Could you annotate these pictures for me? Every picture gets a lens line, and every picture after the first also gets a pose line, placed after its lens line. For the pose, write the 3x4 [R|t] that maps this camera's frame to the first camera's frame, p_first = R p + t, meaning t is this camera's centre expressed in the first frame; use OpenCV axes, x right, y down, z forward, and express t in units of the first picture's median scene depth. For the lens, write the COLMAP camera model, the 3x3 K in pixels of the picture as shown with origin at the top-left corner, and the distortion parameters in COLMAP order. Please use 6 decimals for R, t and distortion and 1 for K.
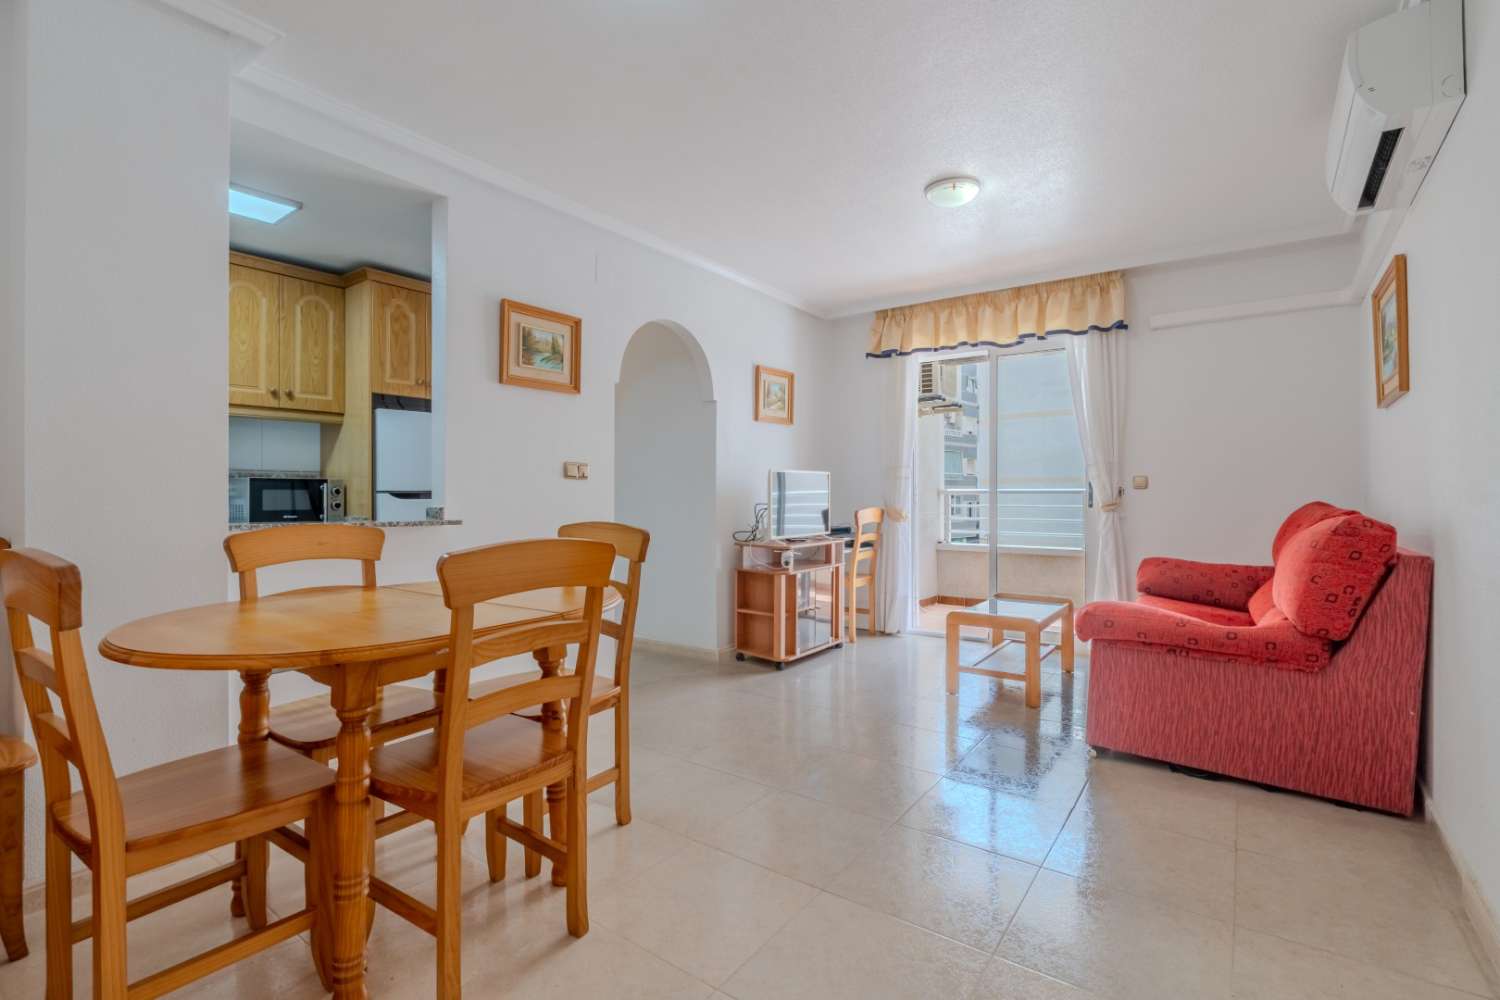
lens RADIAL K [[671.9, 0, 755.9], [0, 671.9, 497.2], [0, 0, 1]] dist [-0.014073, 0.000872]
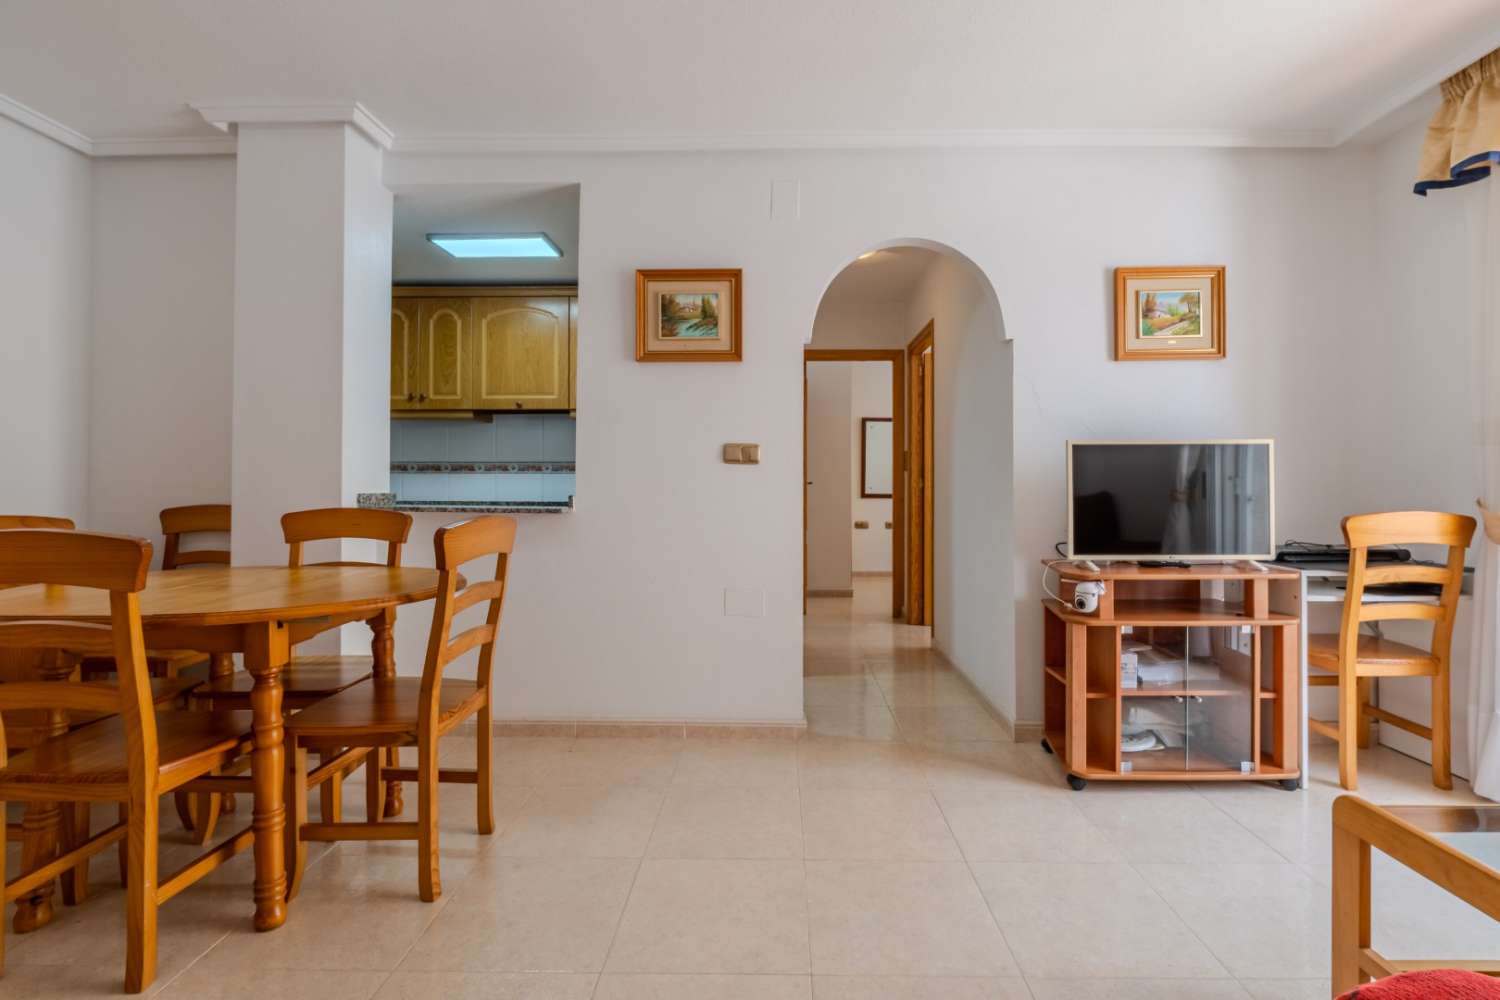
lens RADIAL K [[671.9, 0, 747.1], [0, 671.9, 475.8], [0, 0, 1]] dist [-0.014073, 0.000872]
pose [[0.578371, -0.009532, -0.815718, 0.415103], [-0.004503, 0.999879, -0.014877, 0.000251], [0.815761, 0.012278, 0.578258, 0.534104]]
